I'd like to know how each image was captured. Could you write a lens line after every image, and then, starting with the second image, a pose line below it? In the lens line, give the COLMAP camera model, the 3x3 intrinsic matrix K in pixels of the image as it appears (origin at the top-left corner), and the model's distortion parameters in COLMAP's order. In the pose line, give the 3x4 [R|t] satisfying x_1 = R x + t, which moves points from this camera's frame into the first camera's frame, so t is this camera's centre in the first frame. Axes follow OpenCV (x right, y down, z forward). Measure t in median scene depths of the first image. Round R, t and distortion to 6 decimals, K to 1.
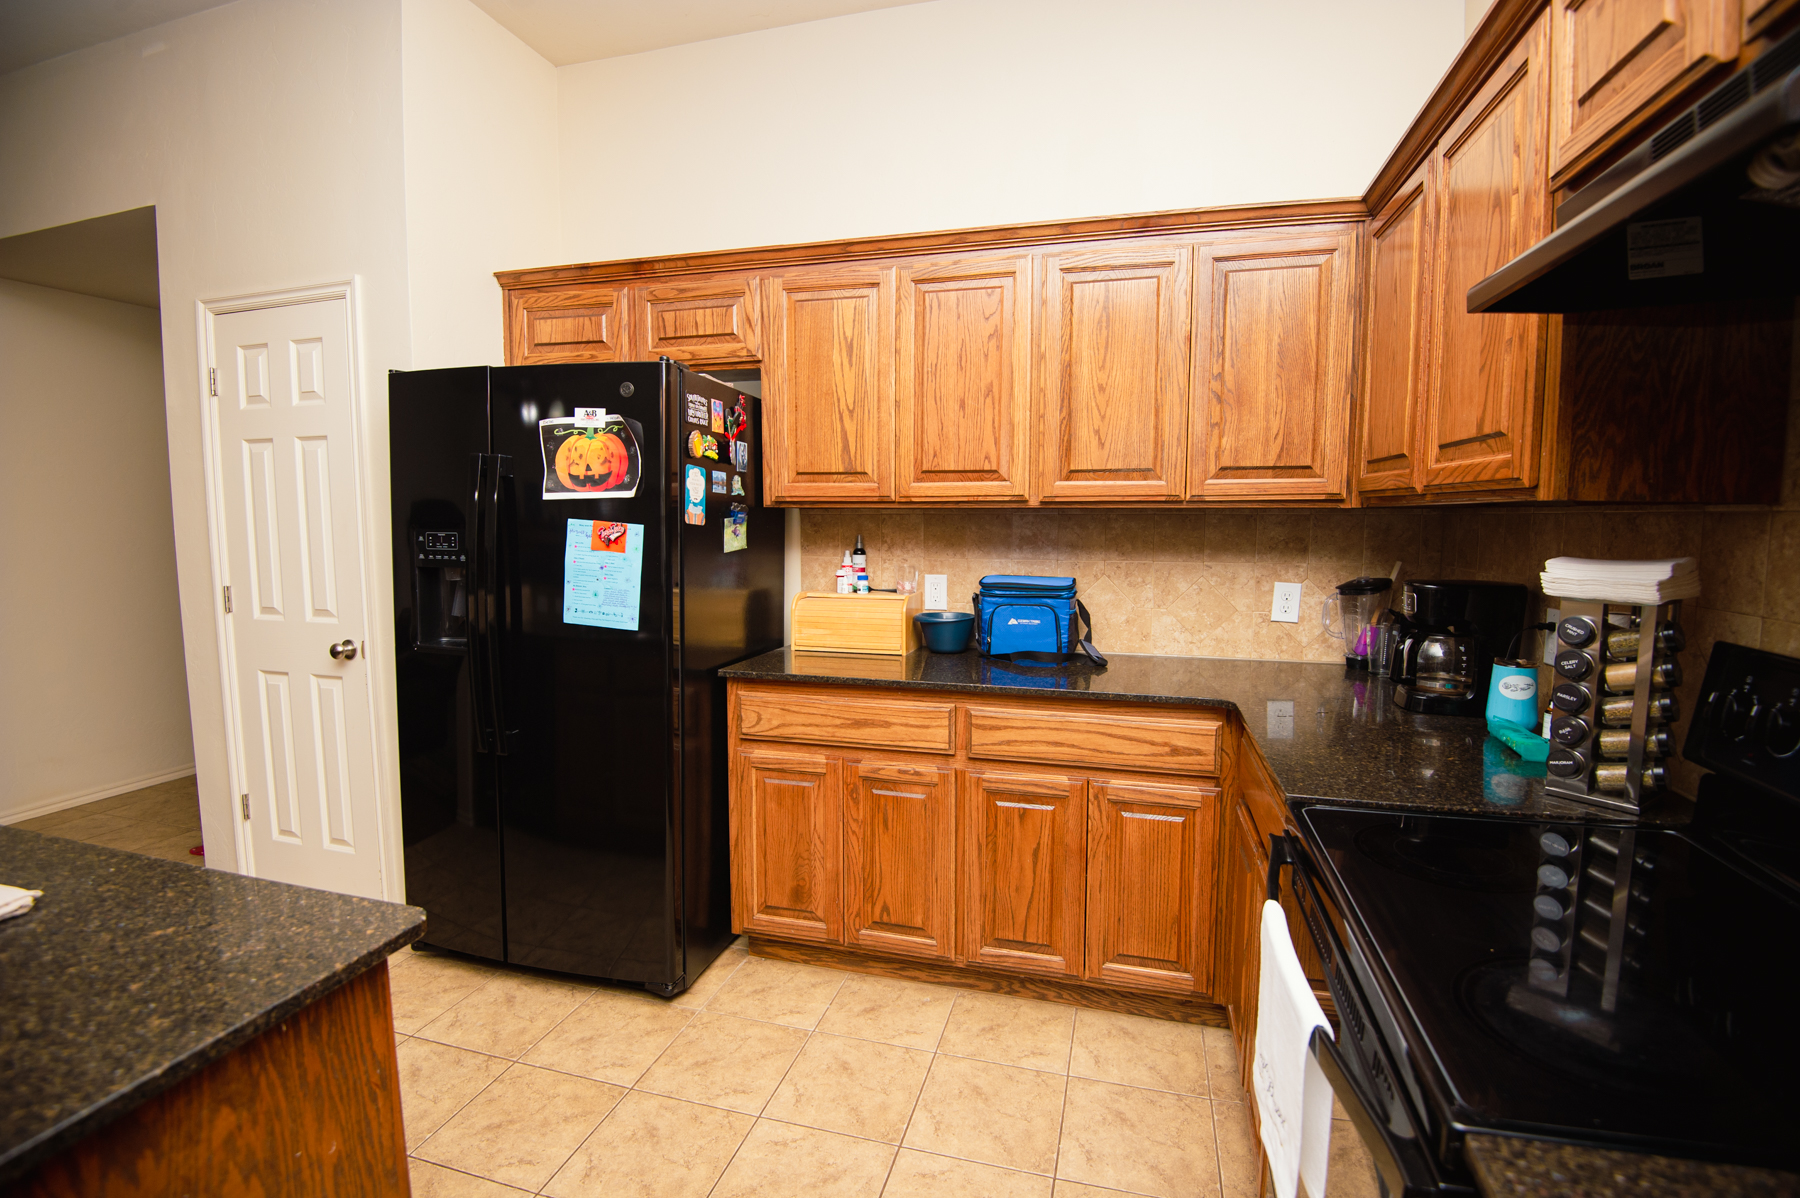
lens RADIAL K [[832.5, 0, 899.8], [0, 832.5, 596.5], [0, 0, 1]] dist [-0.023156, -0.007072]
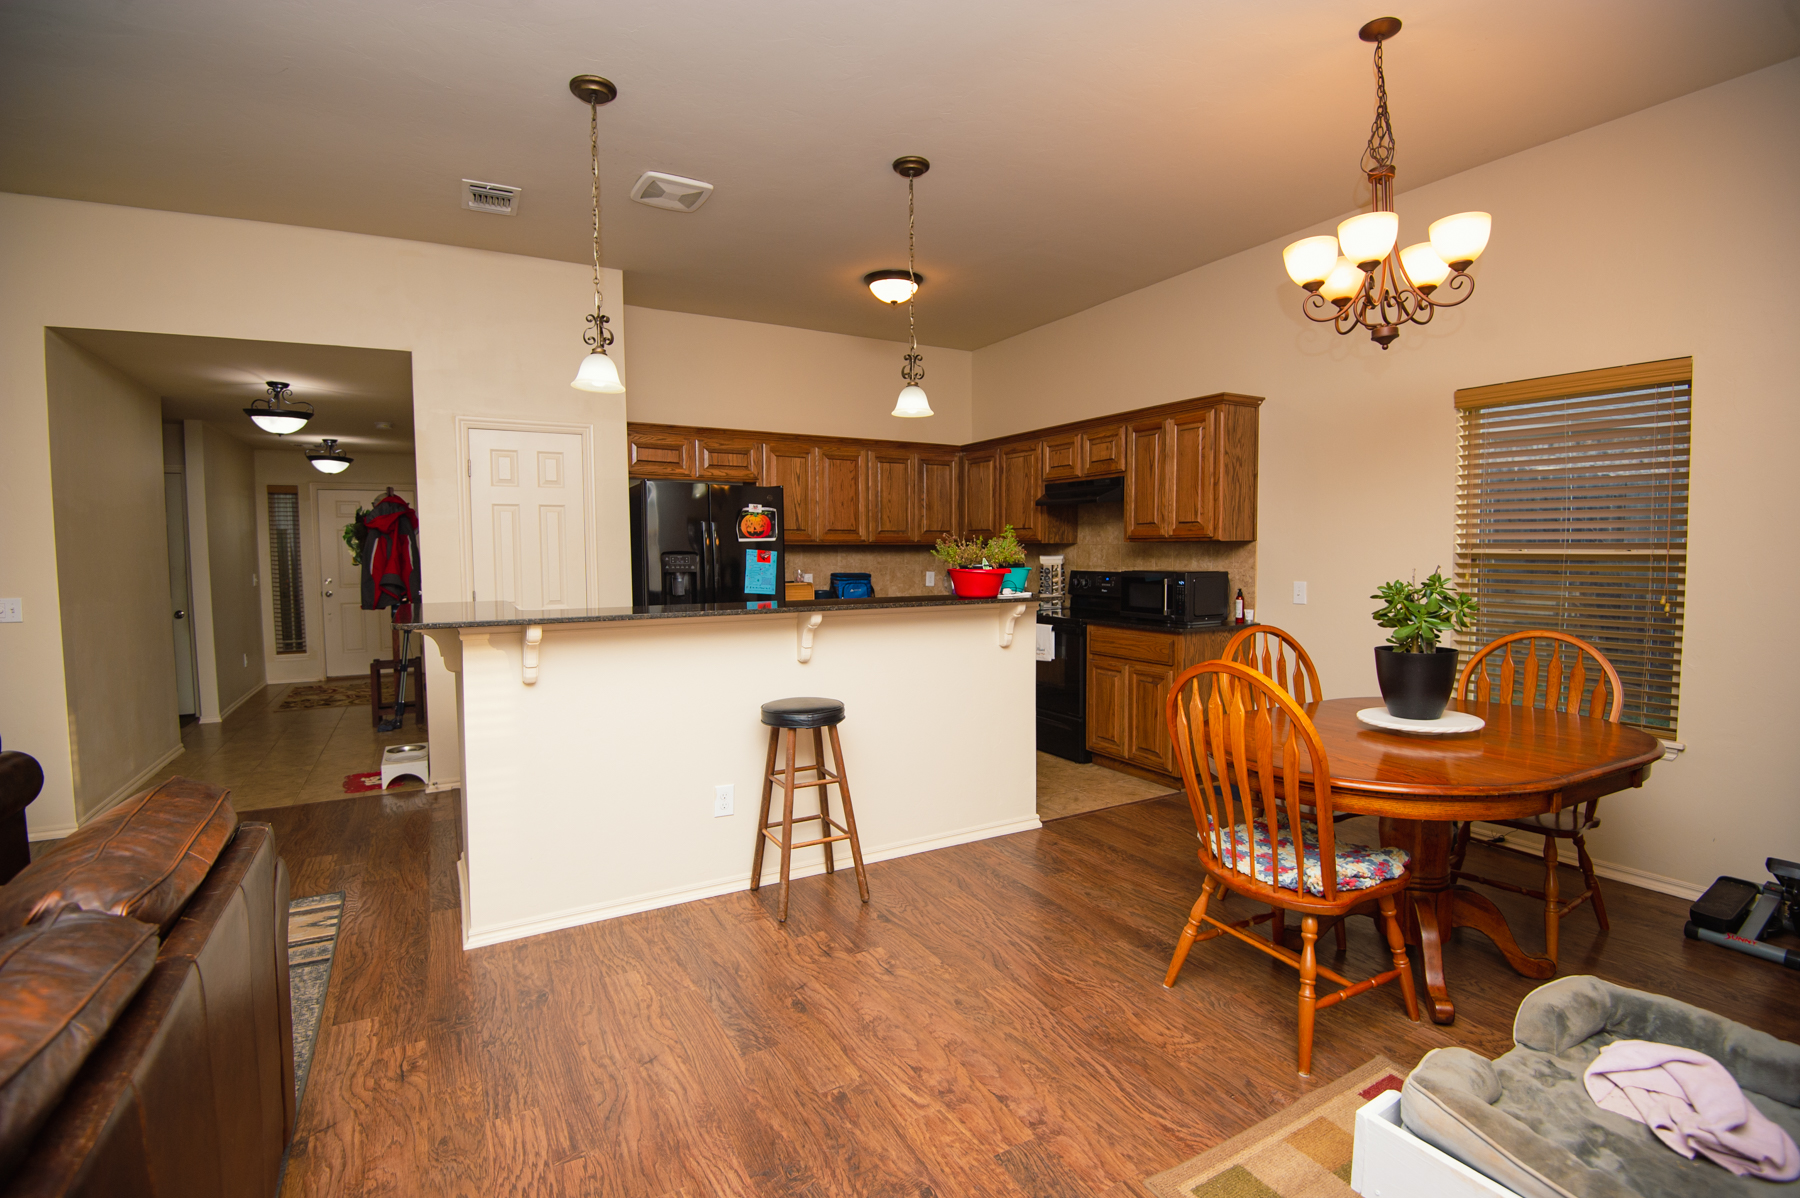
lens RADIAL K [[832.5, 0, 910.6], [0, 832.5, 601.8], [0, 0, 1]] dist [-0.023156, -0.007072]
pose [[0.699020, -0.047632, 0.713514, -1.803546], [0.074663, 0.997187, -0.006577, 0.109664], [-0.711194, 0.057871, 0.700610, -1.020839]]
